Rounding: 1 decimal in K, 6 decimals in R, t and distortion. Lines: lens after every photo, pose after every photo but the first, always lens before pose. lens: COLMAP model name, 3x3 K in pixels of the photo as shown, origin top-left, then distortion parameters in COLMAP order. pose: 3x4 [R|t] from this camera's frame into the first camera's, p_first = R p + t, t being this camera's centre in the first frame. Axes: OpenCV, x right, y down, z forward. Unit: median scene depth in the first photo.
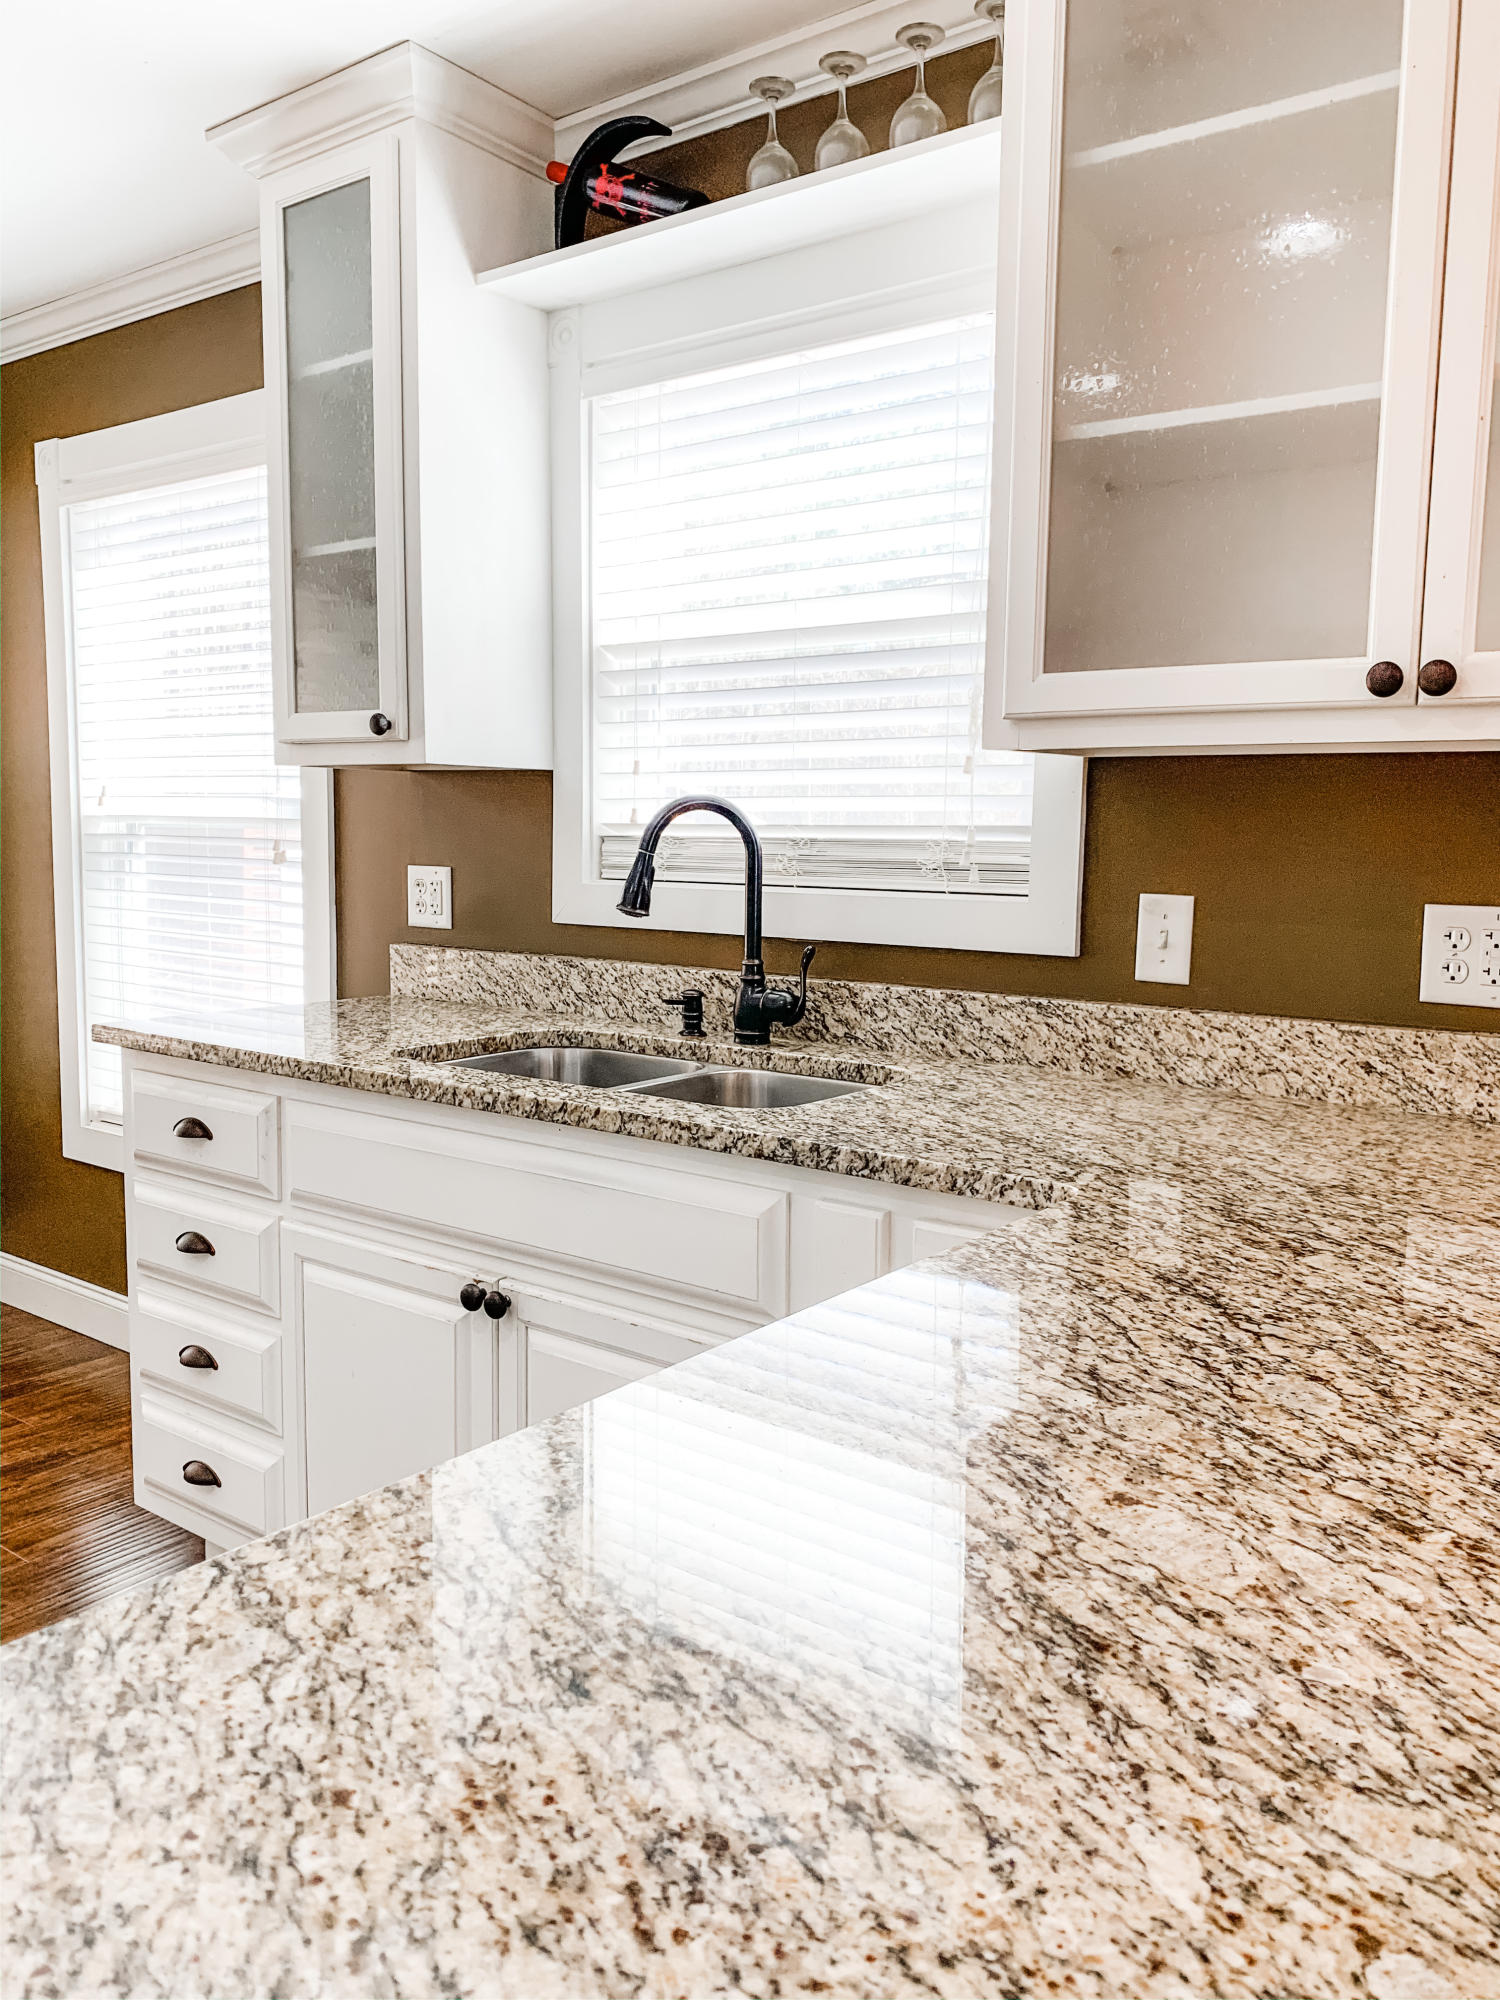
lens RADIAL K [[1529.2, 0, 750.0], [0, 1529.2, 1000.0], [0, 0, 1]] dist [0.208419, -0.544524]
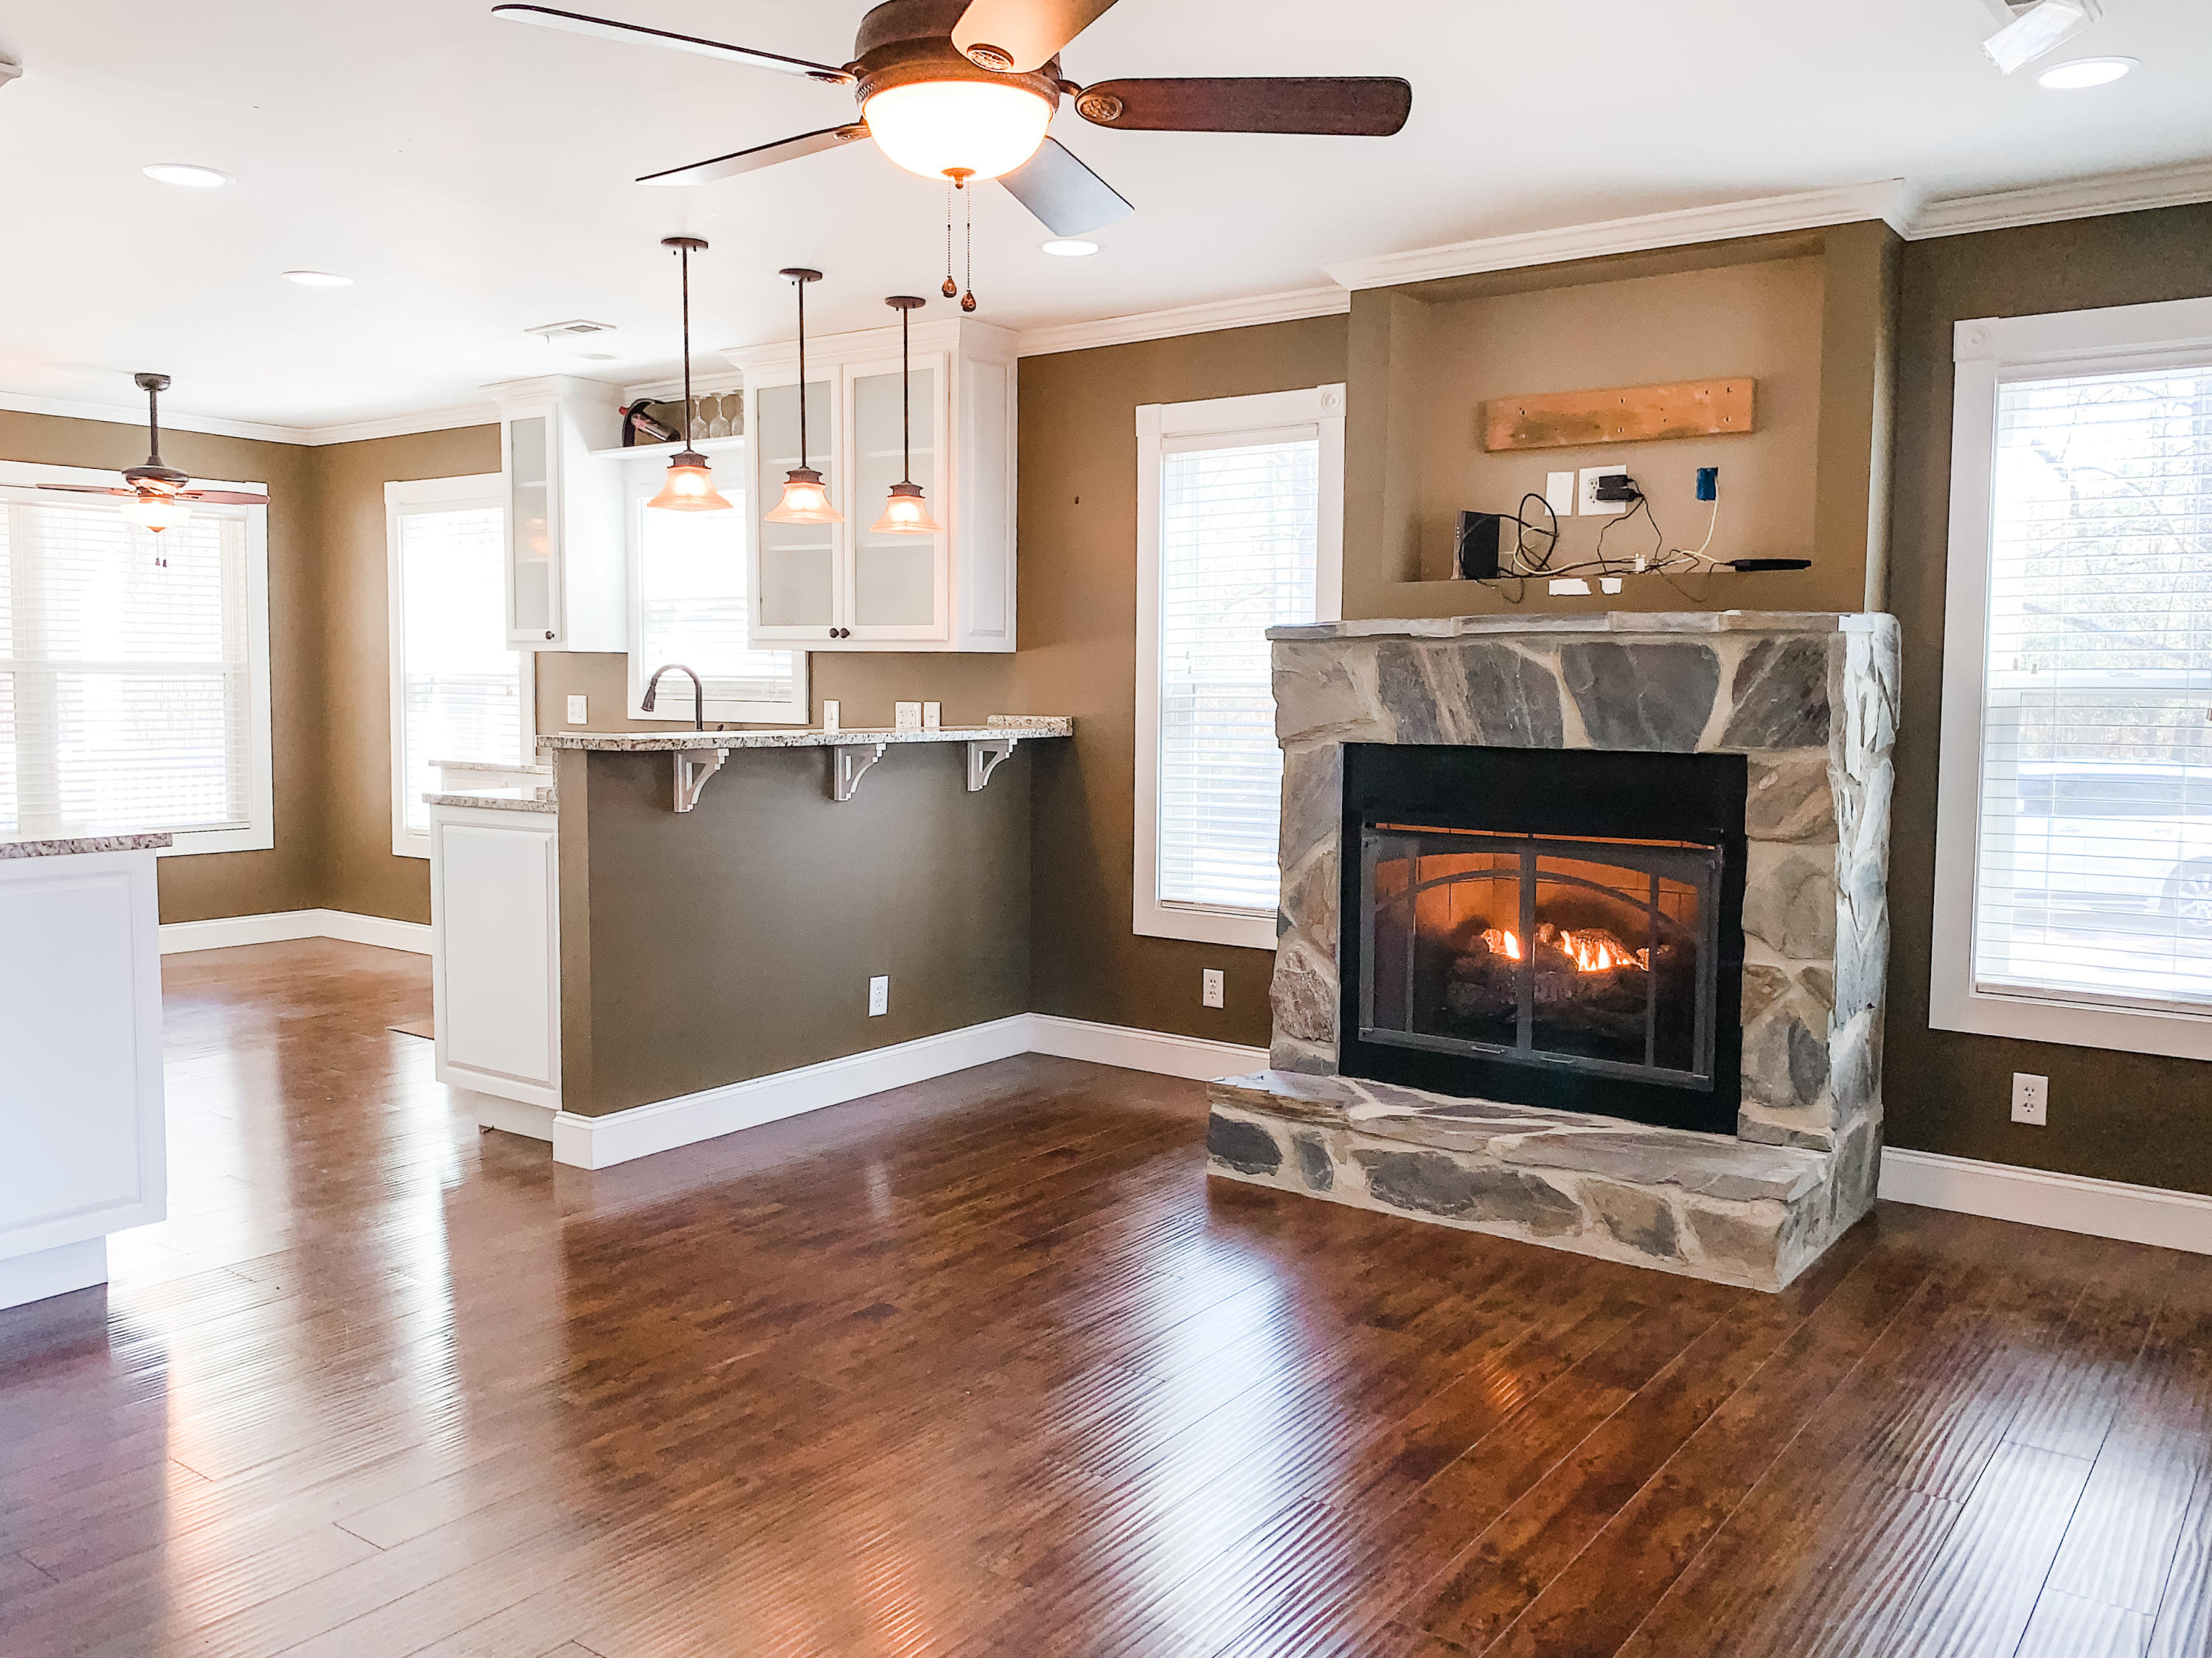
lens RADIAL K [[1691.2, 0, 1106.6], [0, 1691.2, 814.2], [0, 0, 1]] dist [0.208419, -0.544524]
pose [[0.999369, -0.001198, 0.035509, 0.578105], [0.002728, 0.999068, -0.043069, 0.239673], [-0.035425, 0.043139, 0.998441, -1.840951]]
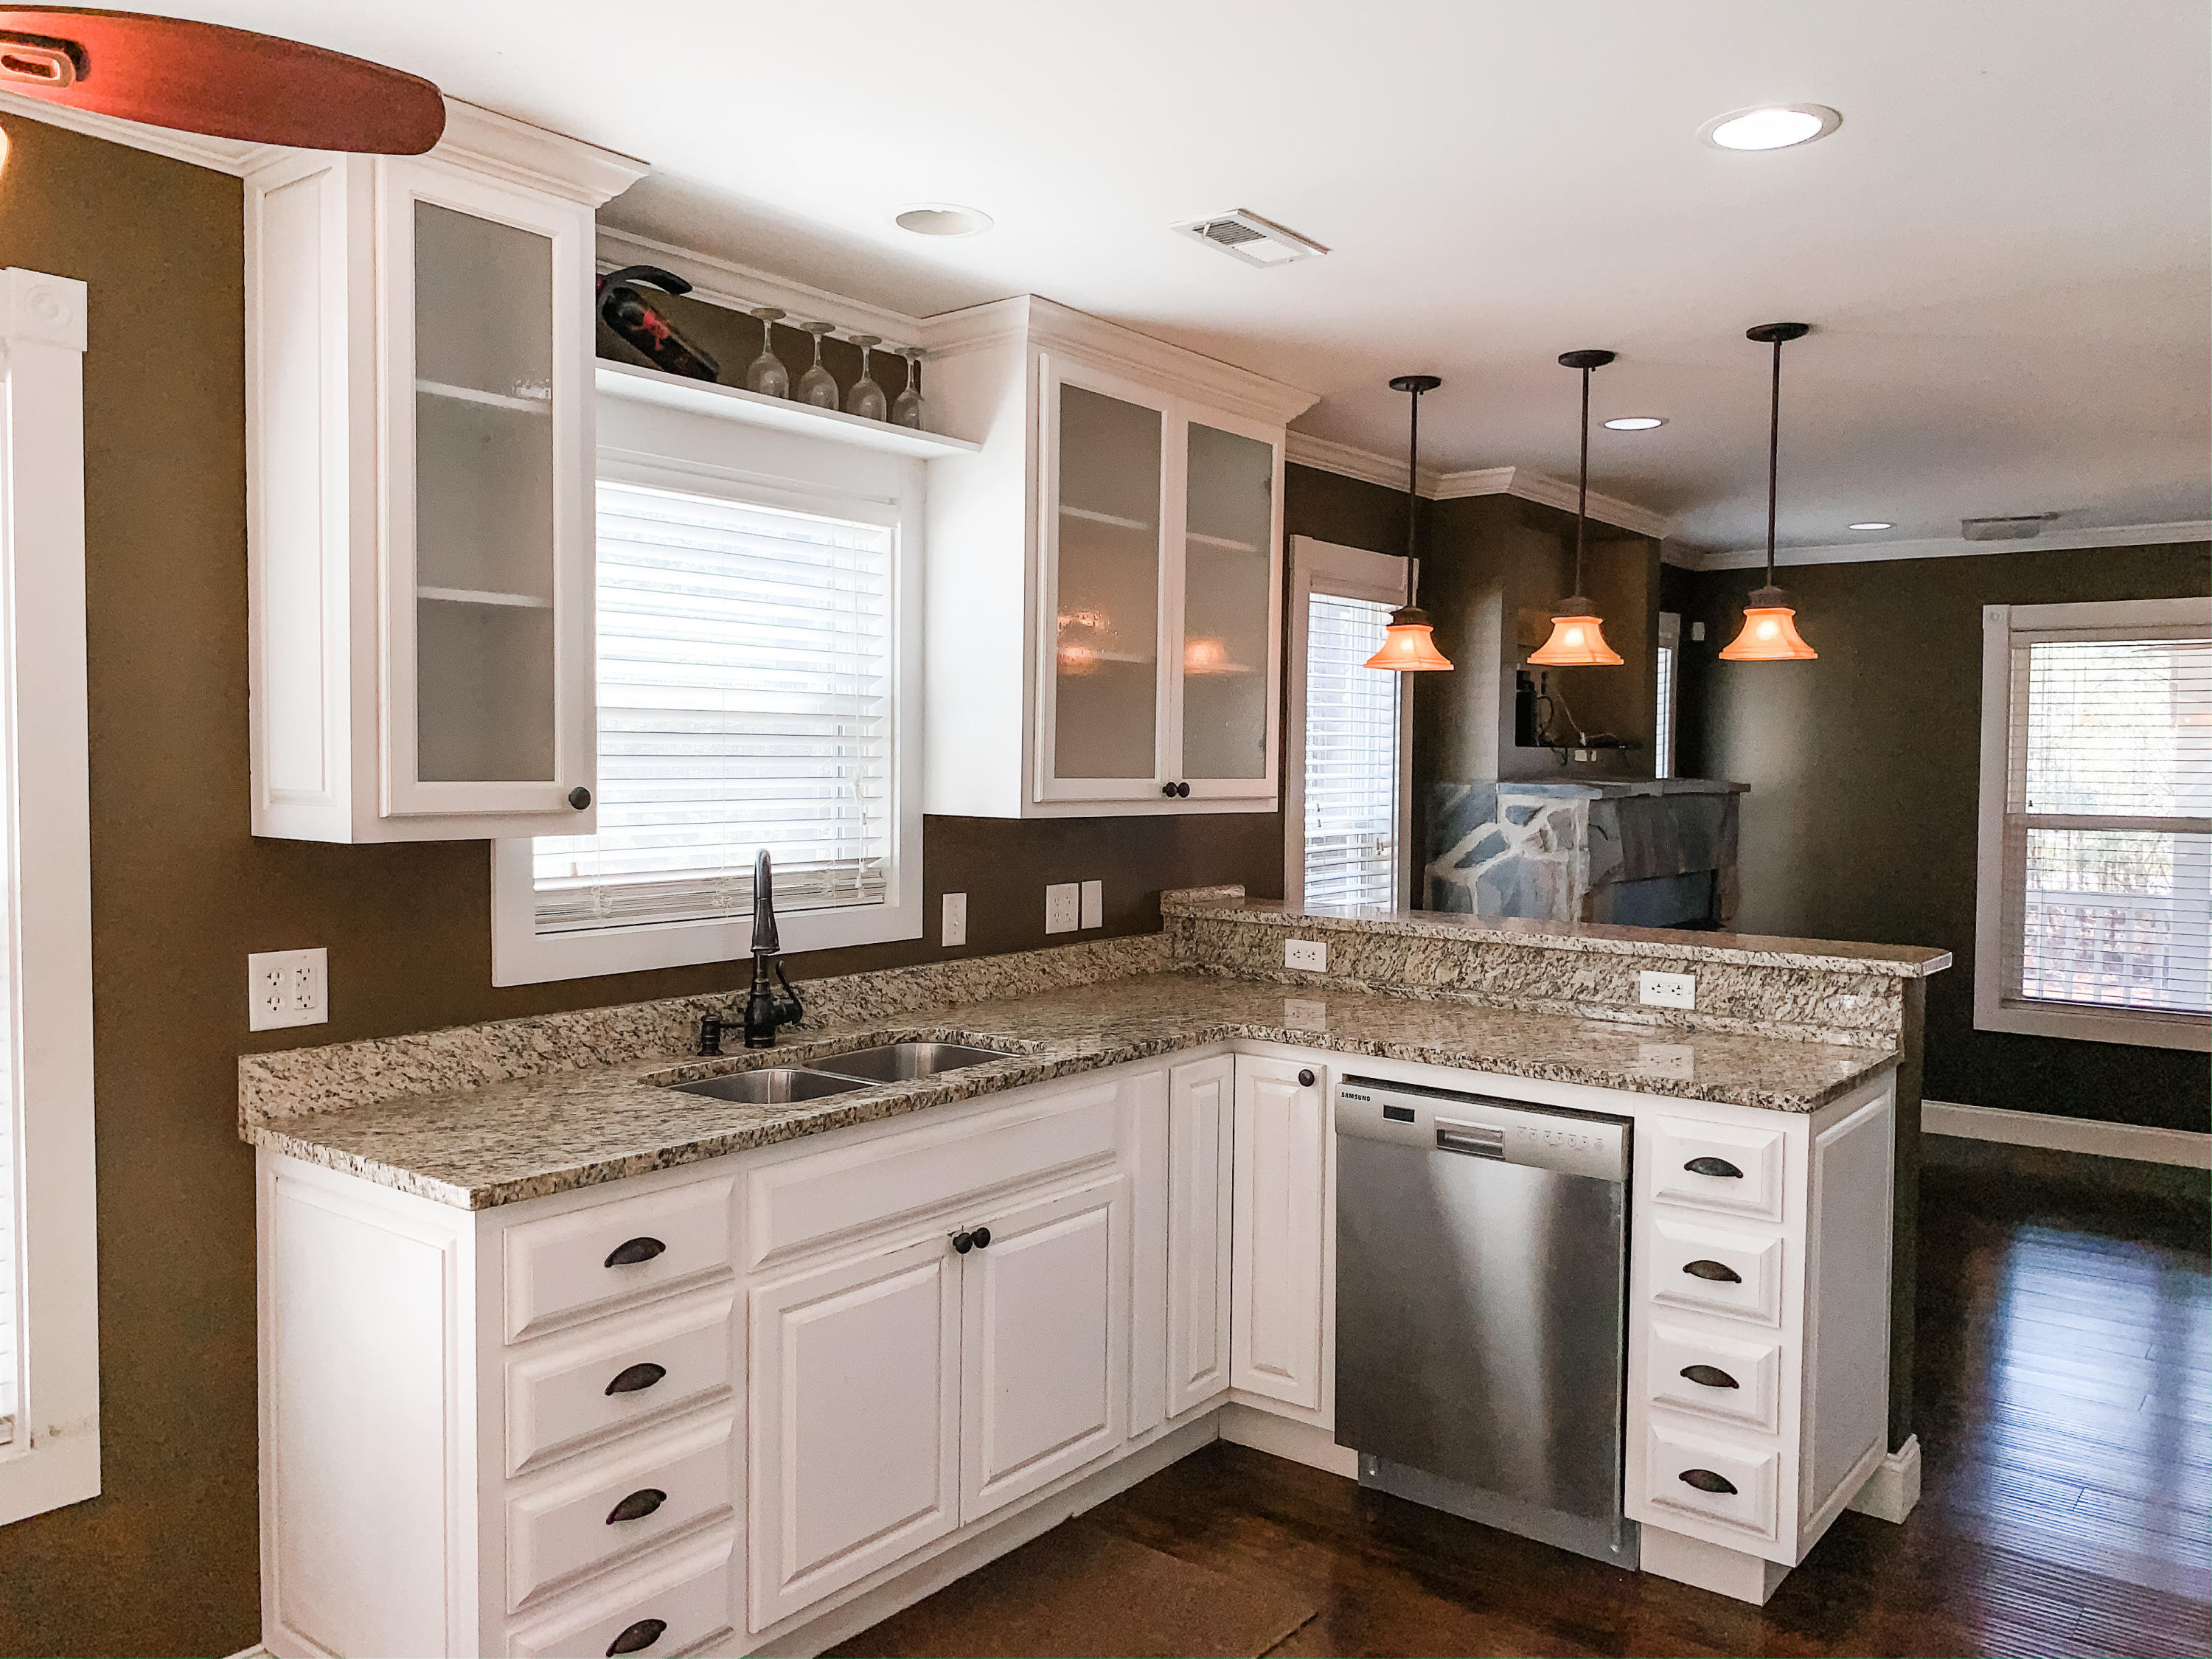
lens RADIAL K [[1691.3, 0, 1106.6], [0, 1691.3, 814.7], [0, 0, 1]] dist [0.208419, -0.544524]
pose [[0.010502, -0.045010, 0.998931, -1.381490], [0.107812, 0.993214, 0.043618, -0.189561], [-0.994116, 0.107238, 0.015284, 0.694186]]
